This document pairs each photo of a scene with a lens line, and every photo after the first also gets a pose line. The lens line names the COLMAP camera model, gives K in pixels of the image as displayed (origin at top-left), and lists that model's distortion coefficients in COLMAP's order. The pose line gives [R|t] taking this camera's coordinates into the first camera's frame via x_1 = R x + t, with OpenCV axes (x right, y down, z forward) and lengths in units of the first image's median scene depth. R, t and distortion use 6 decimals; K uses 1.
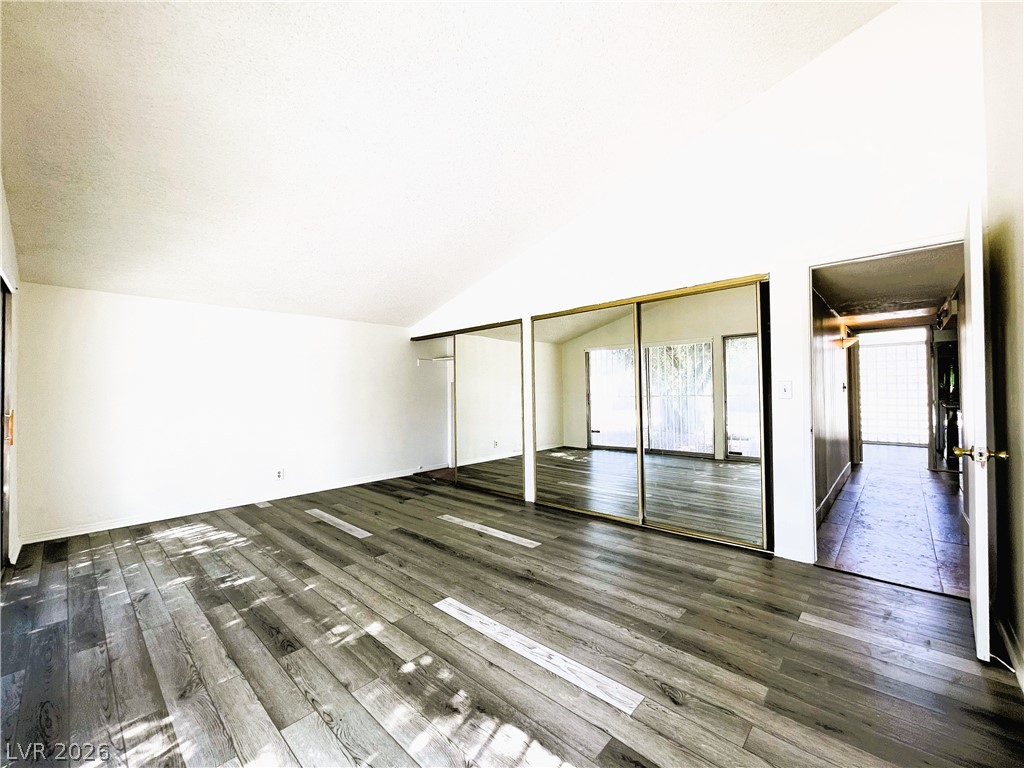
lens RADIAL K [[414.2, 0, 510.7], [0, 414.2, 386.9], [0, 0, 1]] dist [-0.000652, 0.000273]
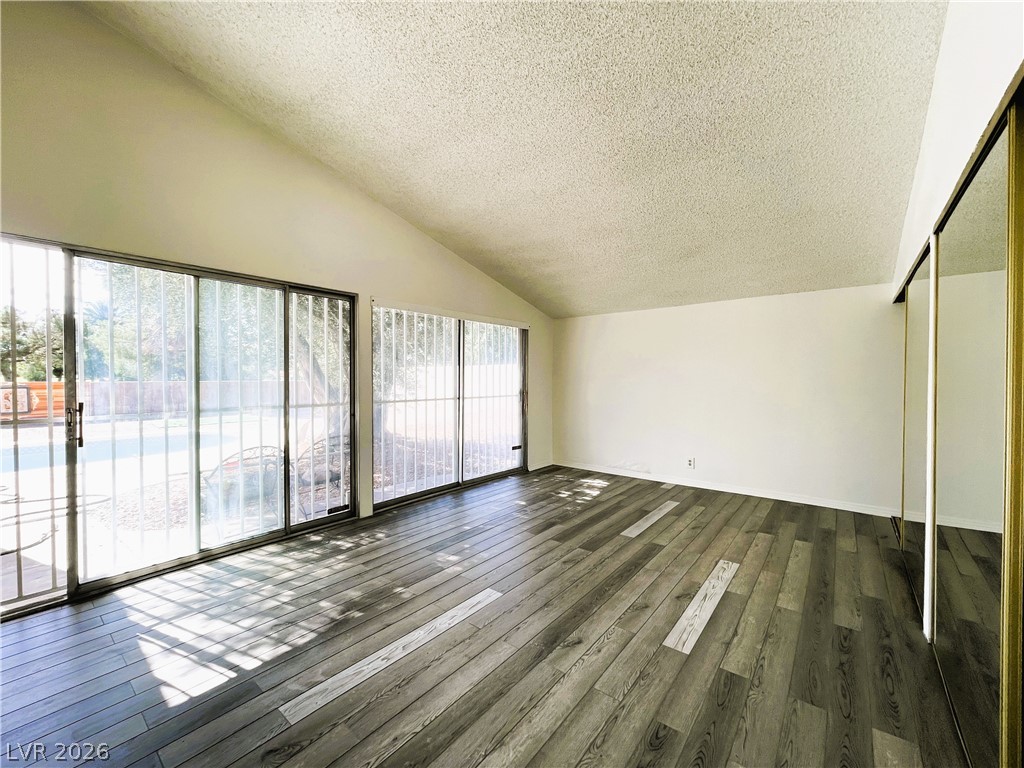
lens RADIAL K [[414.2, 0, 510.9], [0, 414.2, 383.5], [0, 0, 1]] dist [-0.000652, 0.000273]
pose [[0.074465, 0.023948, -0.996936, 0.642430], [0.007185, 0.999673, 0.024550, -0.021798], [0.997198, -0.008991, 0.074269, 0.719950]]
